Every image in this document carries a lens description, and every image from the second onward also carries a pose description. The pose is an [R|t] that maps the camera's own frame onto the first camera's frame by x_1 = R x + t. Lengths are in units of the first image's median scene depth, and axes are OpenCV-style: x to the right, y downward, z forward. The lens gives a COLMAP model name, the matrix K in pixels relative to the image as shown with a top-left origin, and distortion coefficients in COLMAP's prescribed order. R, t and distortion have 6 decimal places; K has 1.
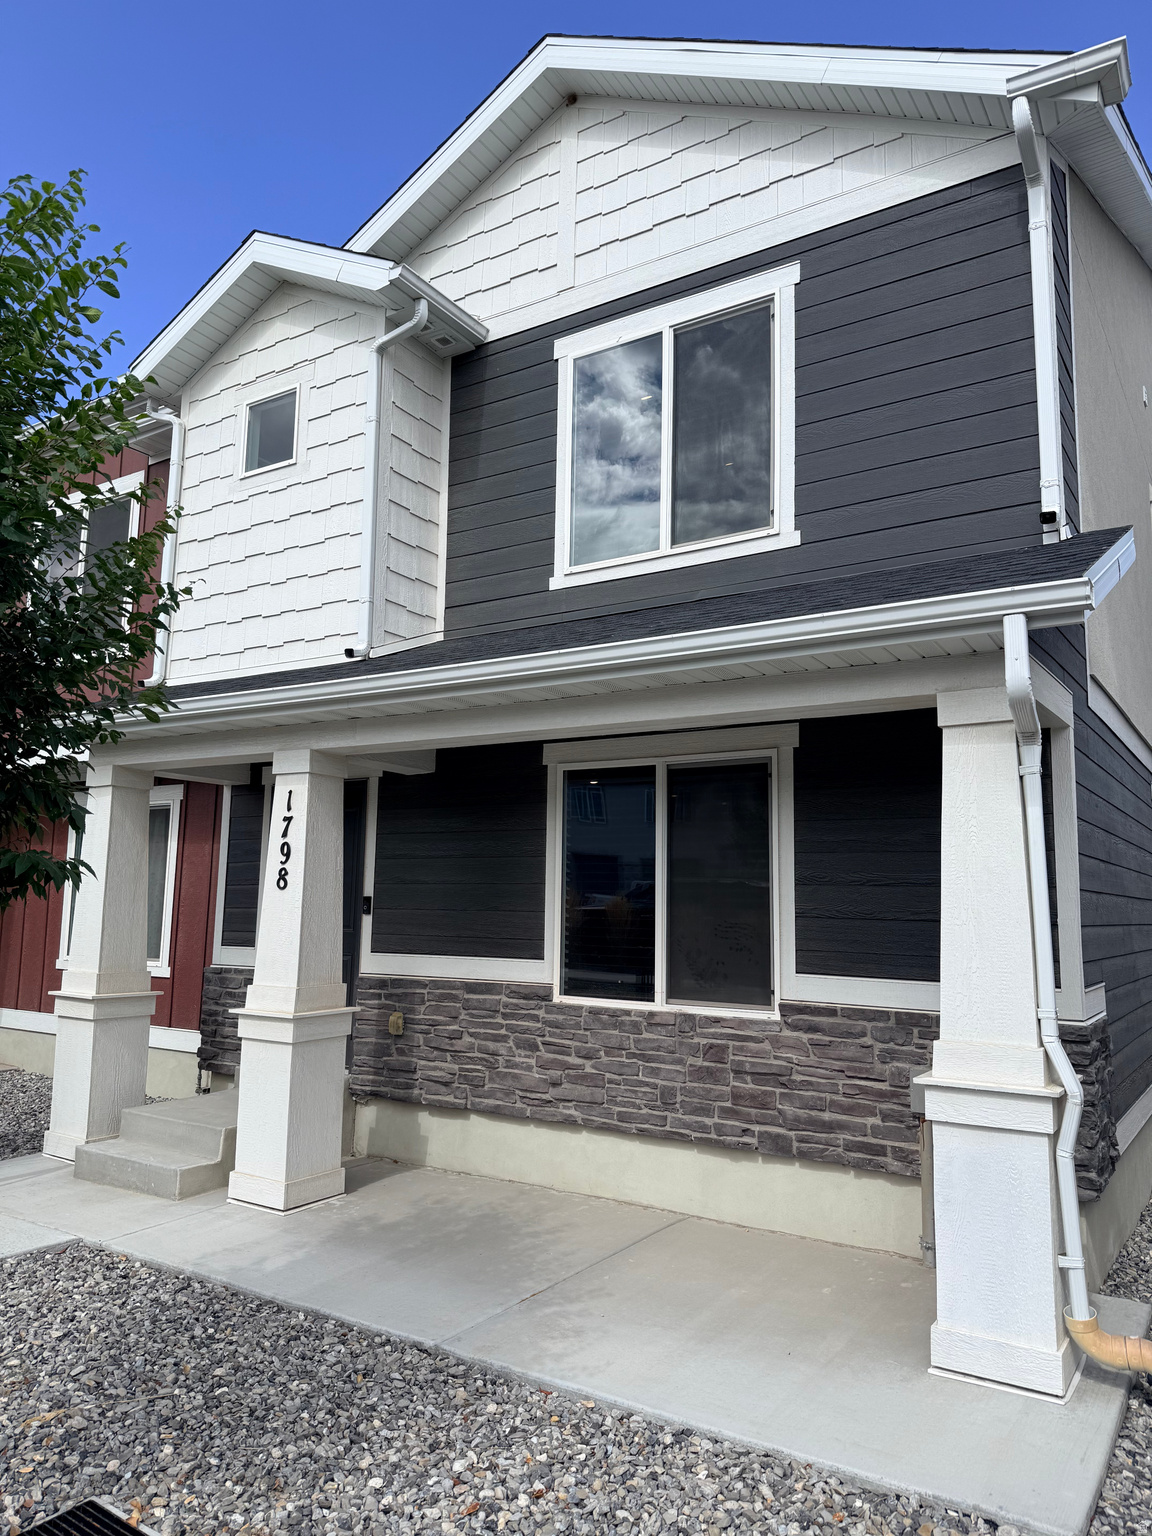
lens RADIAL K [[1079.9, 0, 597.6], [0, 1079.9, 755.5], [0, 0, 1]] dist [0.046402, -0.075336]
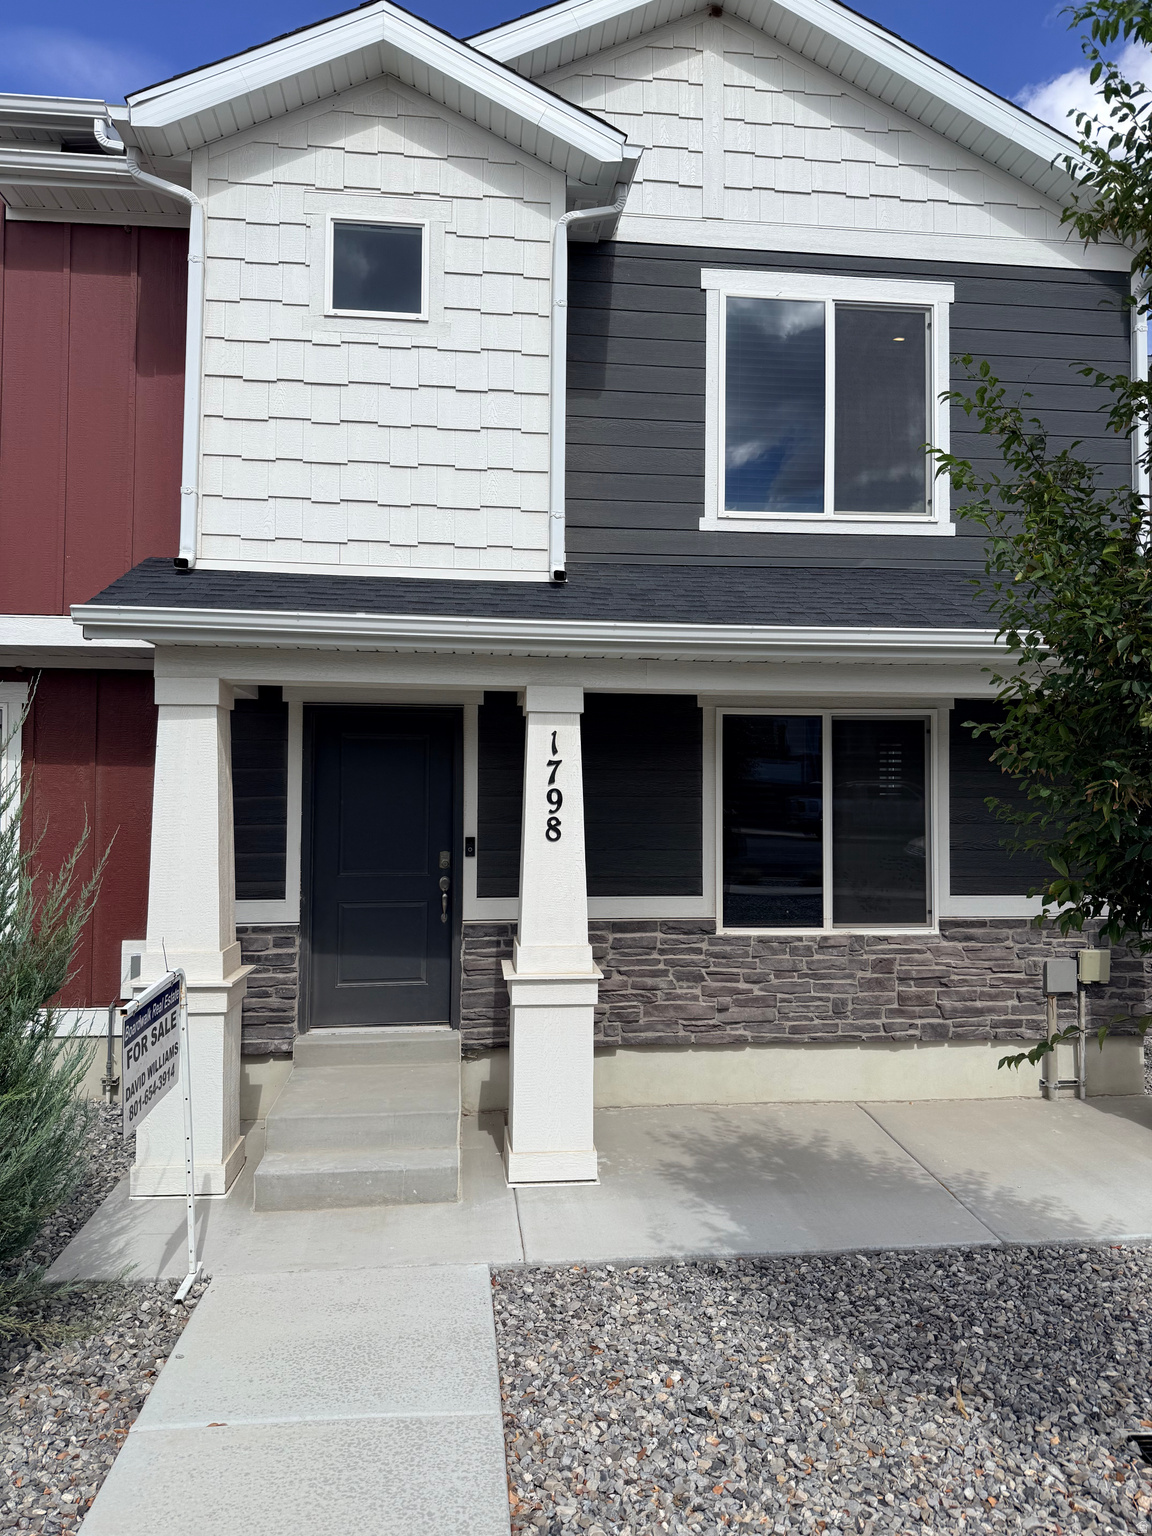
lens RADIAL K [[1079.9, 0, 580.1], [0, 1079.9, 752.4], [0, 0, 1]] dist [0.046402, -0.075336]
pose [[0.776968, 0.009052, 0.629475, -0.859111], [-0.080462, 0.993124, 0.085033, -0.028638], [-0.624377, -0.116717, 0.772354, 0.307825]]
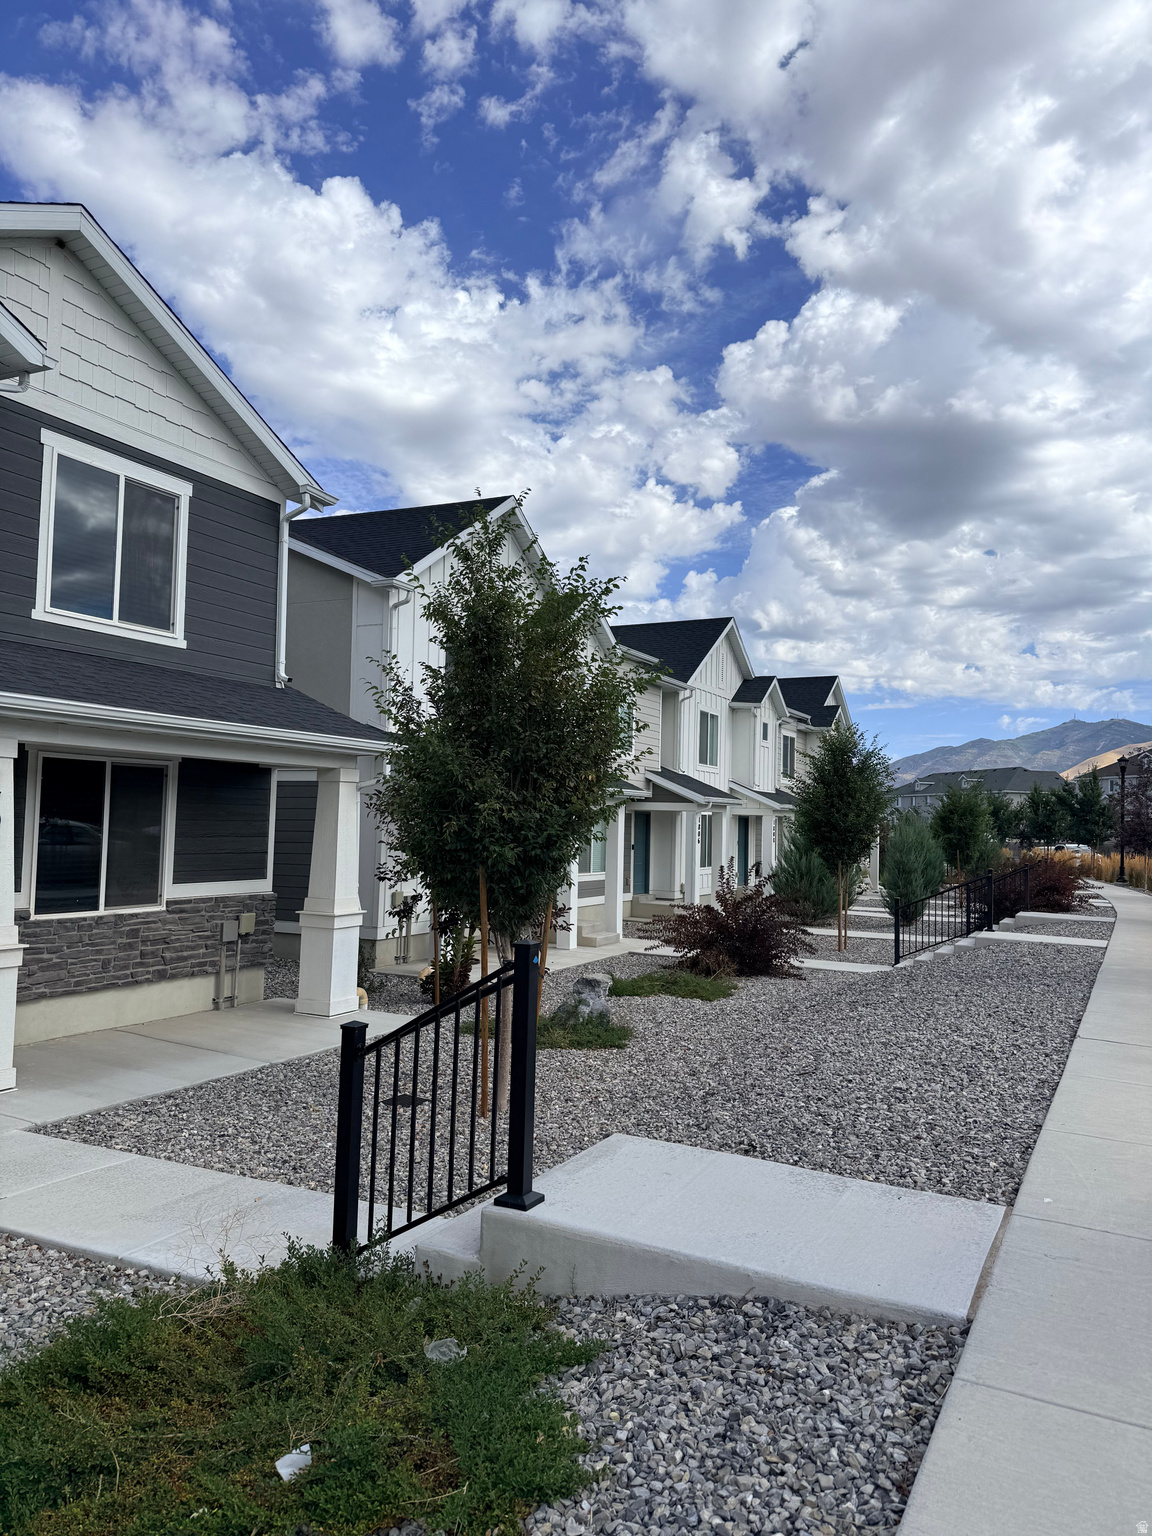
lens RADIAL K [[1079.9, 0, 587.3], [0, 1079.9, 761.9], [0, 0, 1]] dist [0.046402, -0.075336]
pose [[-0.102937, 0.034007, 0.994106, -1.646450], [-0.162586, 0.985399, -0.050545, -0.026599], [-0.981310, -0.166831, -0.095905, 0.477586]]
